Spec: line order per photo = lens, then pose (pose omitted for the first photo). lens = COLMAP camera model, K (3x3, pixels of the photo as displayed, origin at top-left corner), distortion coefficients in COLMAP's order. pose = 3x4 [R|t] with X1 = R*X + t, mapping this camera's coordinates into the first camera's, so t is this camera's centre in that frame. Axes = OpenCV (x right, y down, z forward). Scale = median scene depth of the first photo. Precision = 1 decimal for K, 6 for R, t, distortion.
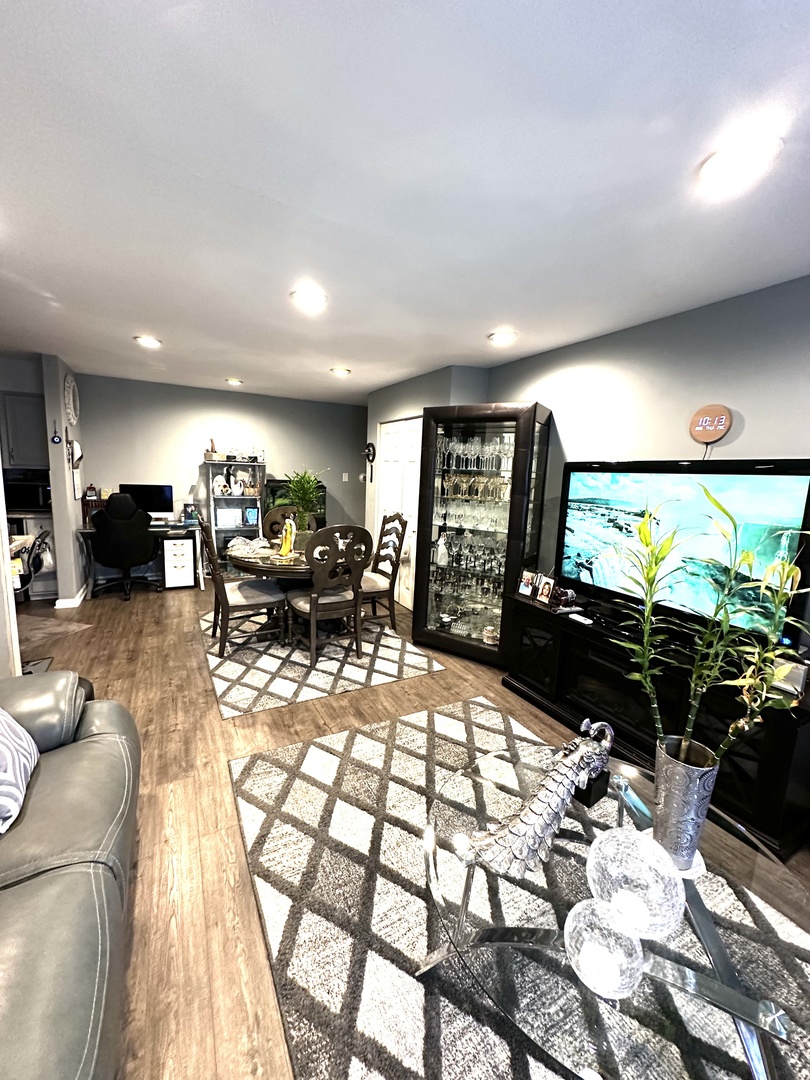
lens RADIAL K [[429.1, 0, 405.5], [0, 429.1, 540.4], [0, 0, 1]] dist [-0.002732, 0.000370]
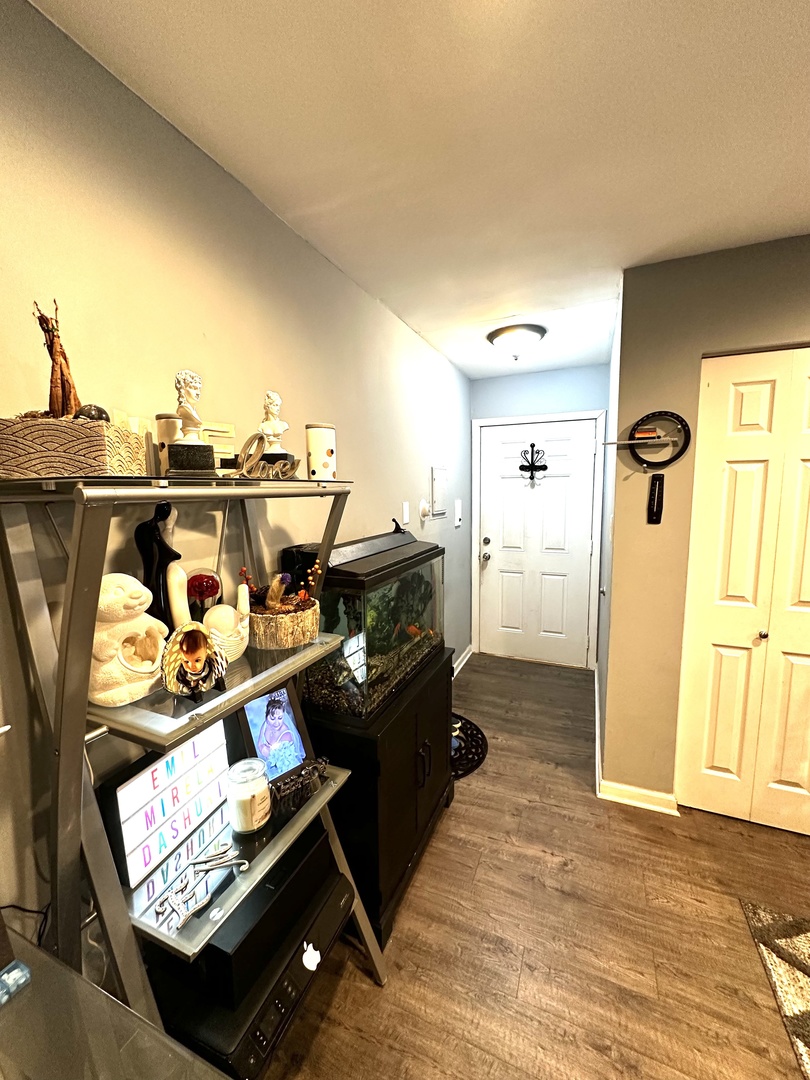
lens RADIAL K [[428.4, 0, 405.8], [0, 428.4, 540.7], [0, 0, 1]] dist [-0.002416, 0.000193]
pose [[0.785049, -0.125006, 0.606689, -0.847098], [0.140614, 0.989820, 0.021996, -0.291686], [-0.603263, 0.068041, 0.794635, 1.553075]]
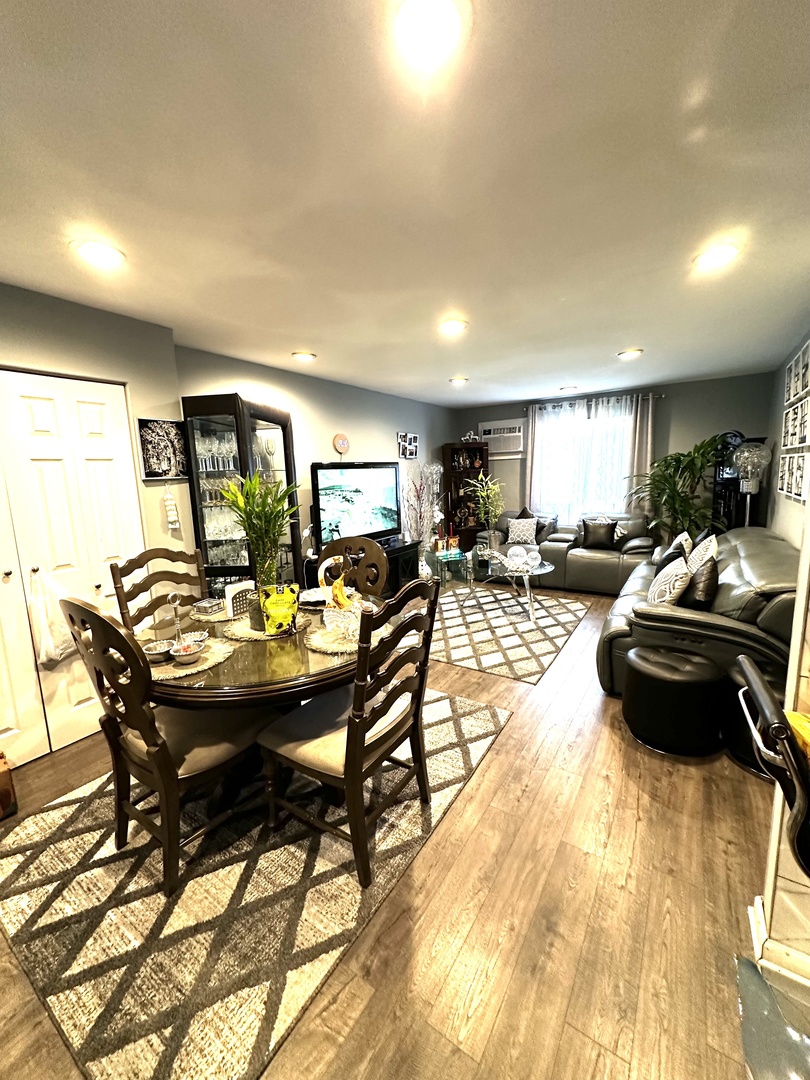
lens RADIAL K [[429.1, 0, 405.5], [0, 429.1, 540.4], [0, 0, 1]] dist [-0.002732, 0.000370]
pose [[-0.467804, -0.162494, 0.868766, -0.989240], [0.148719, 0.954467, 0.258604, -0.250468], [-0.871230, 0.250178, -0.422337, 1.353429]]
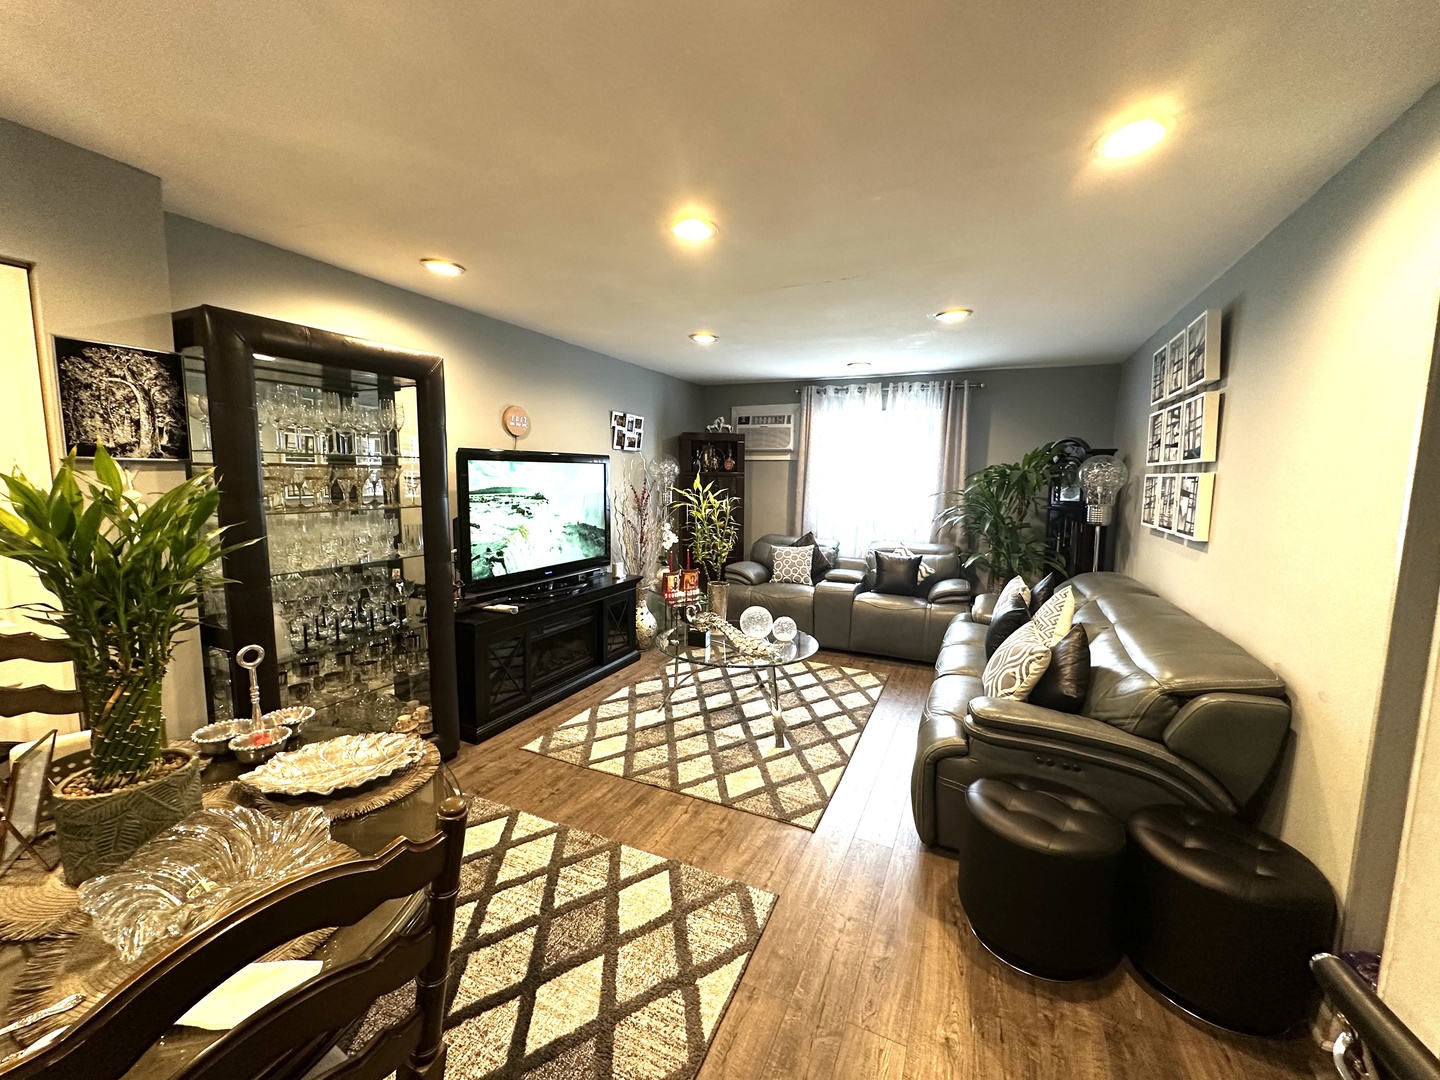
lens RADIAL K [[571.1, 0, 719.9], [0, 571.1, 538.6], [0, 0, 1]] dist [-0.002416, 0.000193]
pose [[-0.590880, -0.141669, 0.794223, -0.816214], [0.082541, 0.968679, 0.234196, -0.224368], [-0.802526, 0.203938, -0.560680, 1.222083]]
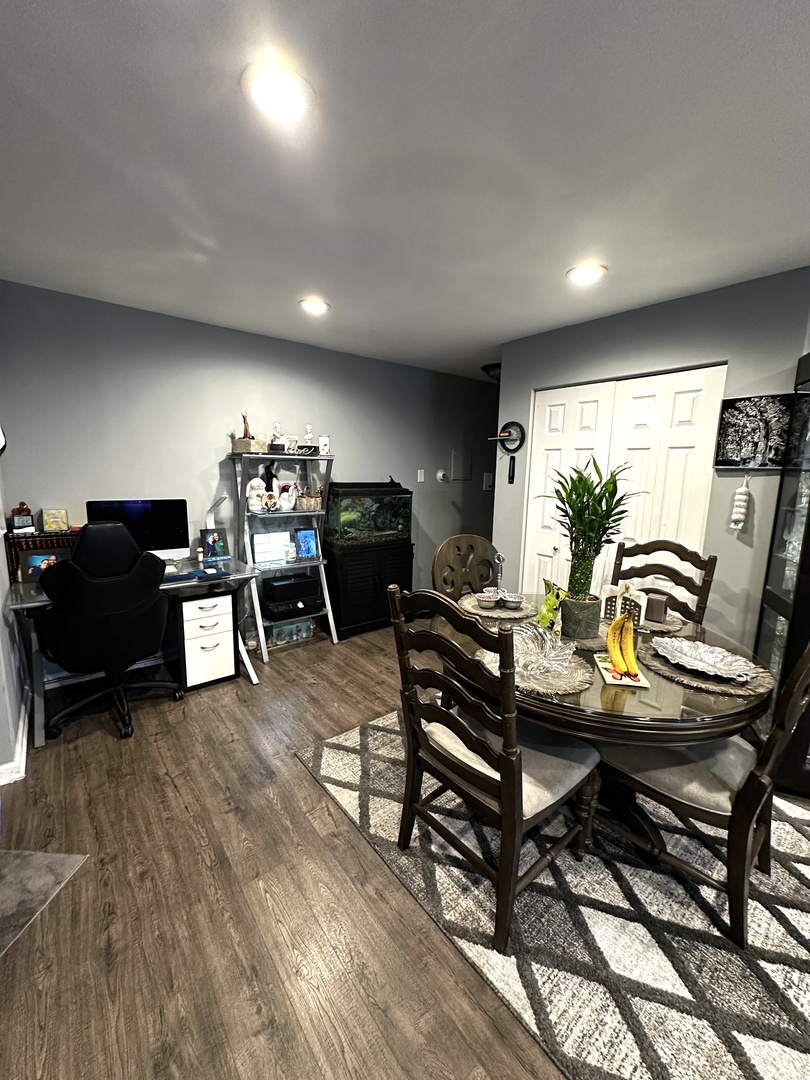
lens RADIAL K [[429.1, 0, 405.5], [0, 429.1, 540.4], [0, 0, 1]] dist [-0.002732, 0.000370]
pose [[0.983301, -0.049742, 0.175054, -0.649468], [0.047318, 0.998718, 0.017995, -0.127980], [-0.175725, -0.009412, 0.984394, 0.725596]]
